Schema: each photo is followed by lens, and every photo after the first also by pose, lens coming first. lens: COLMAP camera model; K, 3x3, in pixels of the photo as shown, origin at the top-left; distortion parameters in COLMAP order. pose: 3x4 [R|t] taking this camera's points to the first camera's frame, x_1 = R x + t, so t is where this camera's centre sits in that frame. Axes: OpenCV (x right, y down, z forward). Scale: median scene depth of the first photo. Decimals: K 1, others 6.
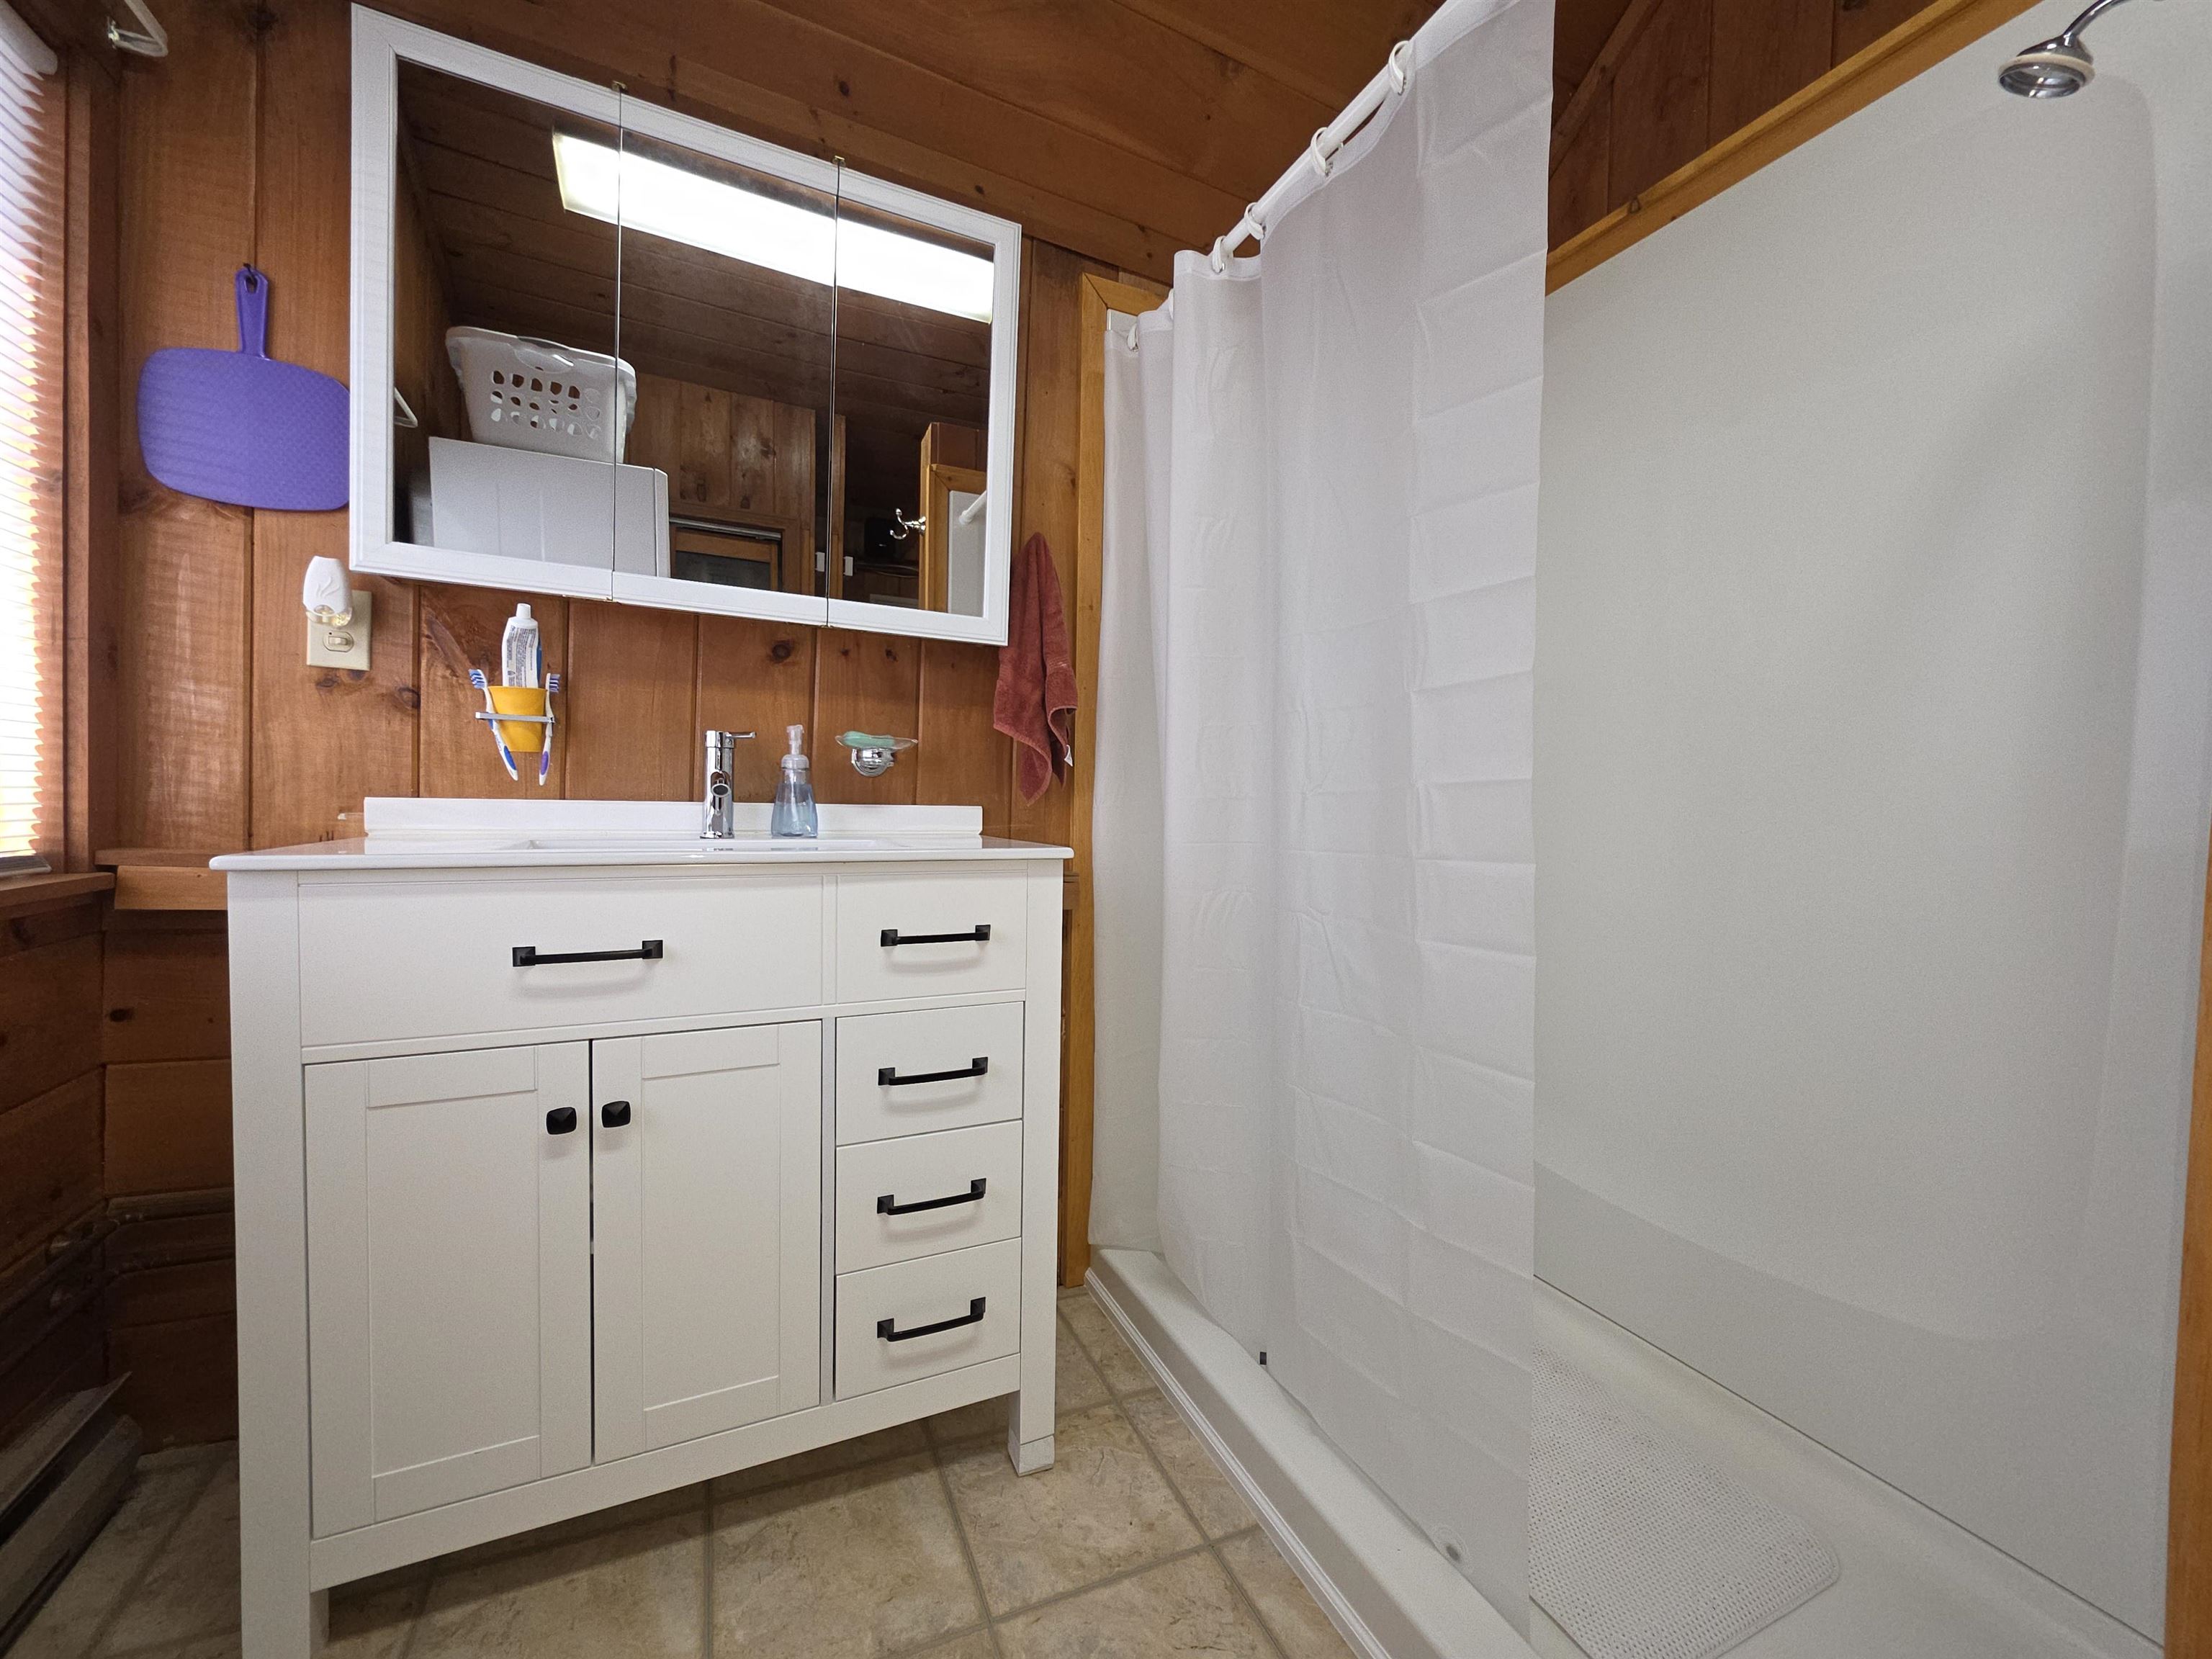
lens RADIAL K [[879.6, 0, 1116.1], [0, 879.6, 834.0], [0, 0, 1]] dist [0.000108, -0.000303]
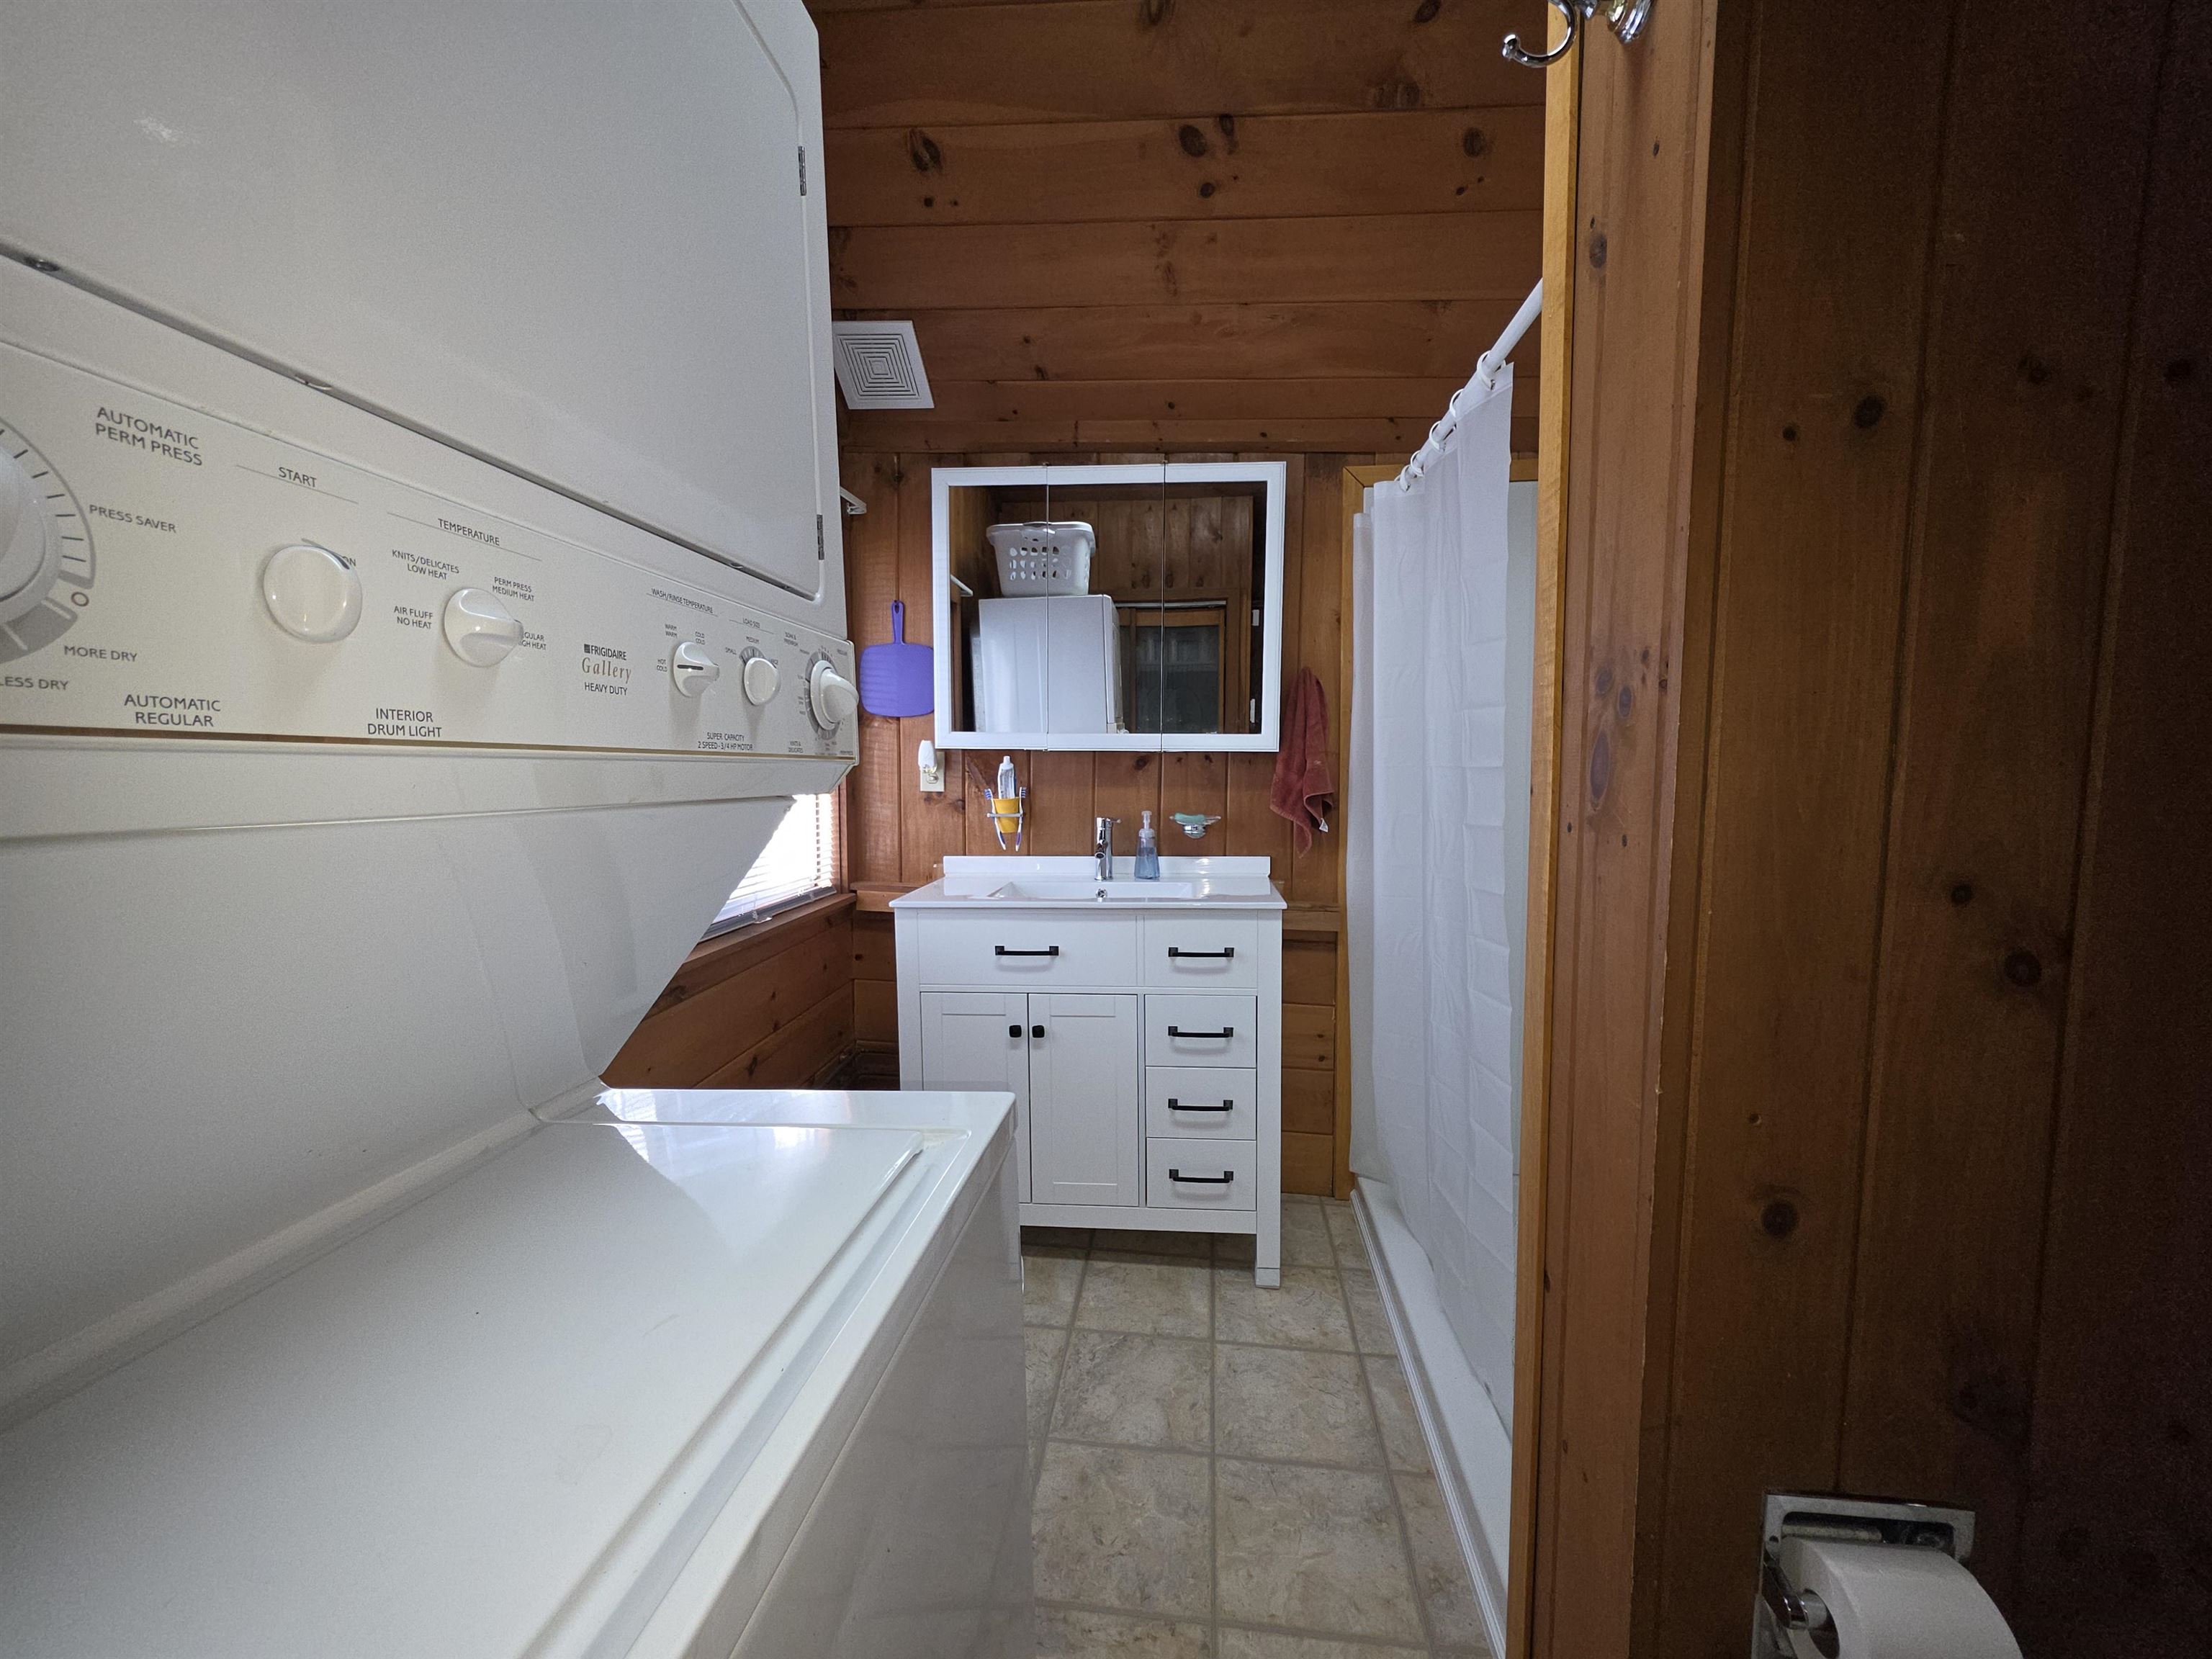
lens RADIAL K [[879.6, 0, 1117.3], [0, 879.6, 831.1], [0, 0, 1]] dist [0.000108, -0.000303]
pose [[0.860095, 0.014258, -0.509935, 0.499367], [0.006288, 0.999237, 0.038544, -0.177337], [0.510096, -0.036358, 0.859349, -0.507610]]
